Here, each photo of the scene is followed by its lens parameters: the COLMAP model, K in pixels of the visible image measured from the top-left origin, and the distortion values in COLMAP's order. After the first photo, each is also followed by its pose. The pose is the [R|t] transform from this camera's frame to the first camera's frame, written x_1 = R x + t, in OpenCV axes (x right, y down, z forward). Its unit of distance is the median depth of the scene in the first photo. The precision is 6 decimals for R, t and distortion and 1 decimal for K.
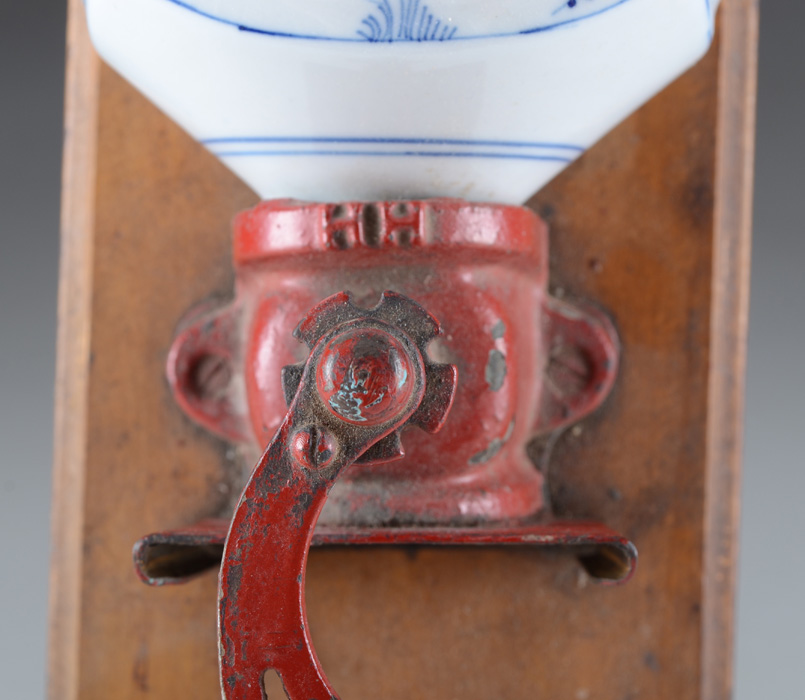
lens RADIAL K [[2088.7, 0, 399.7], [0, 2088.7, 350.2], [0, 0, 1]] dist [-0.010710, 0.000000]
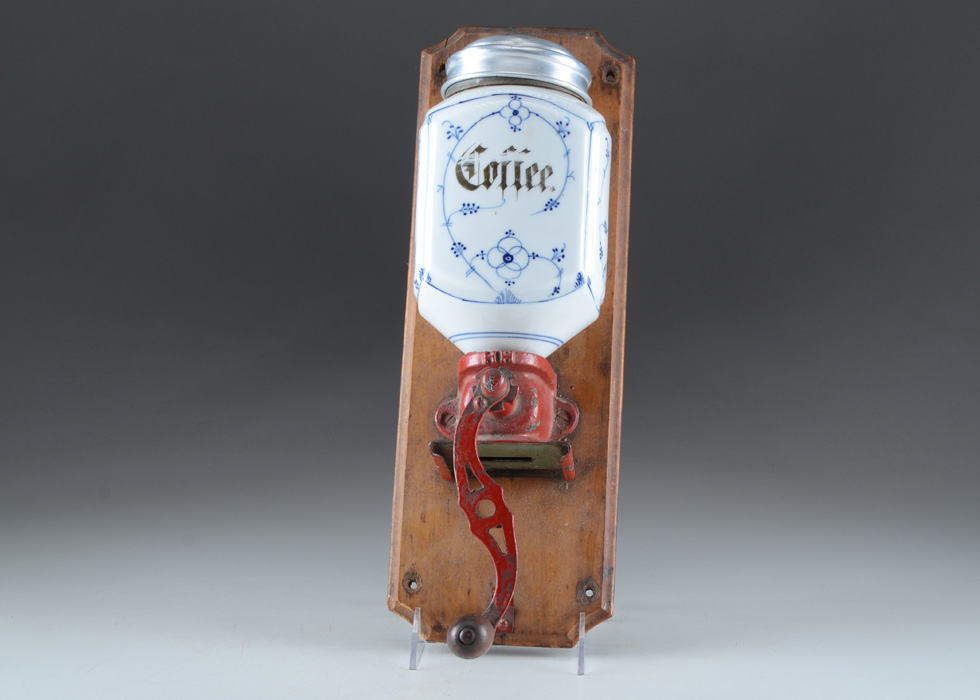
lens RADIAL K [[1783.0, 0, 491.3], [0, 1783.0, 349.6], [0, 0, 1]] dist [-0.013488, 0.000000]
pose [[0.998953, 0.010840, -0.044452, 0.090905], [-0.020249, 0.975948, -0.217059, 0.485788], [0.041030, 0.217732, 0.975146, -1.619437]]
